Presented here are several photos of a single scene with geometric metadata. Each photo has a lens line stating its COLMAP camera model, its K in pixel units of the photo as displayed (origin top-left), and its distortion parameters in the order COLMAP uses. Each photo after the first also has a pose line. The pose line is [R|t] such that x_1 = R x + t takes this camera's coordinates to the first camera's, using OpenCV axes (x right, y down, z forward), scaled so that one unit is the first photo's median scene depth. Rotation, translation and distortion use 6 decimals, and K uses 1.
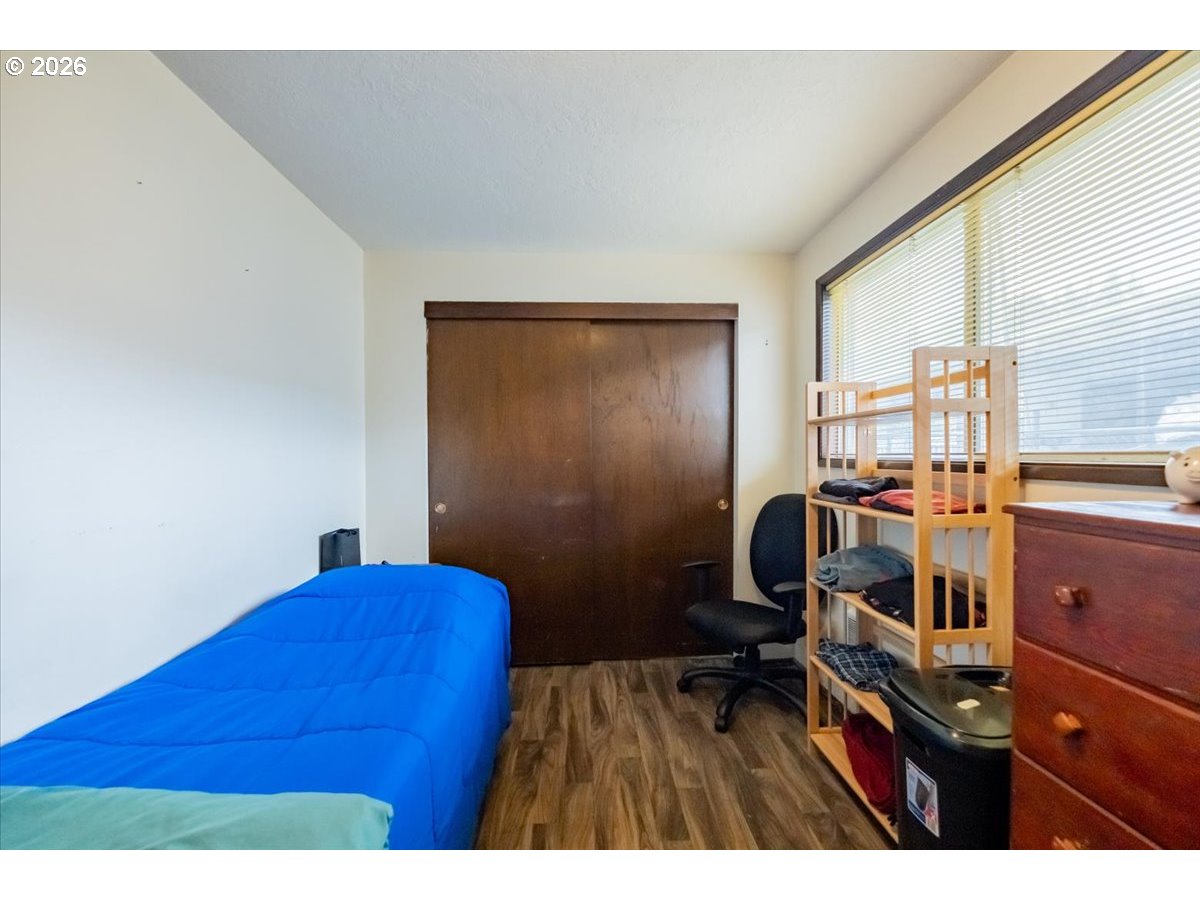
lens RADIAL K [[518.0, 0, 597.0], [0, 518.0, 460.5], [0, 0, 1]] dist [-0.001221, -0.000270]
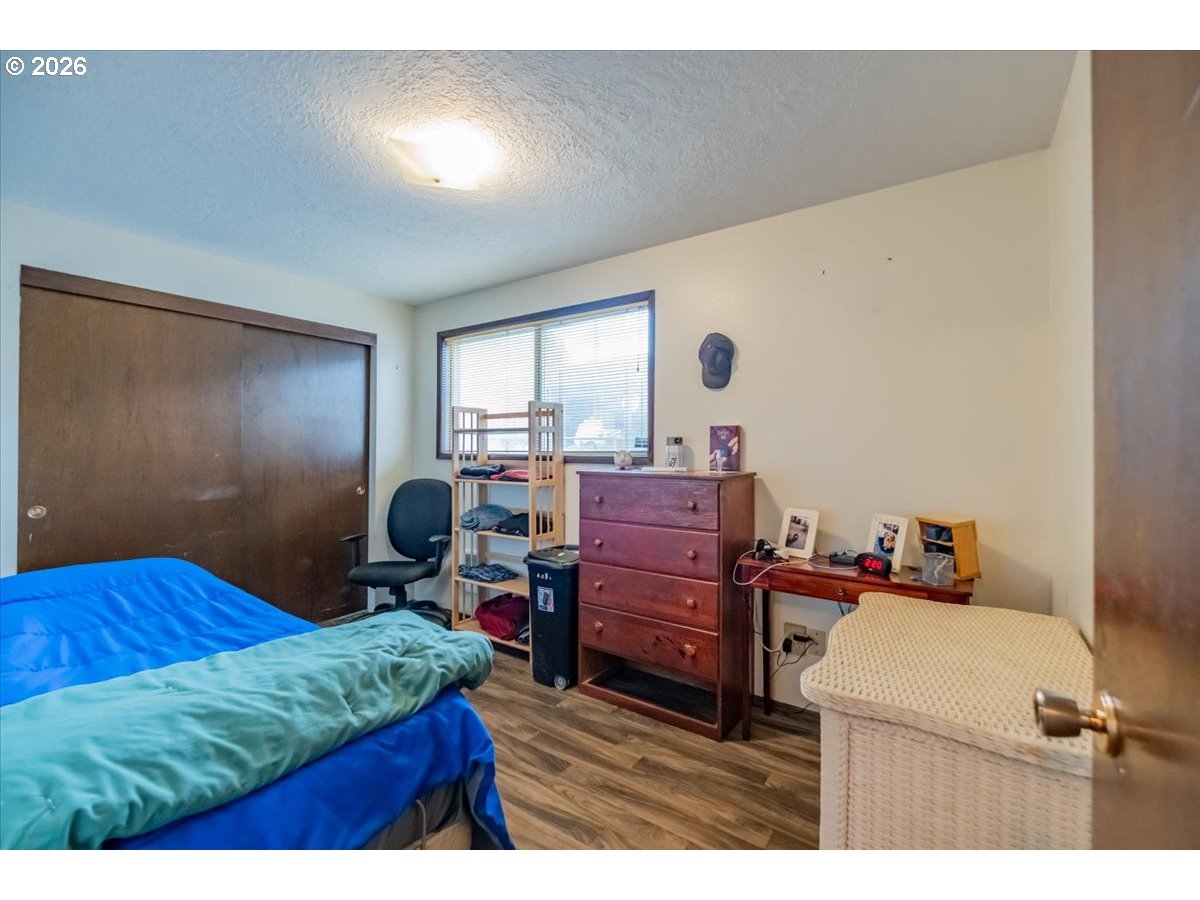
lens RADIAL K [[513.0, 0, 612.0], [0, 513.0, 451.2], [0, 0, 1]] dist [-0.001143, -0.000906]
pose [[0.601308, 0.005684, 0.798997, -0.580868], [0.000954, 0.999969, -0.007831, 0.000754], [-0.799016, 0.005471, 0.601284, -0.351419]]
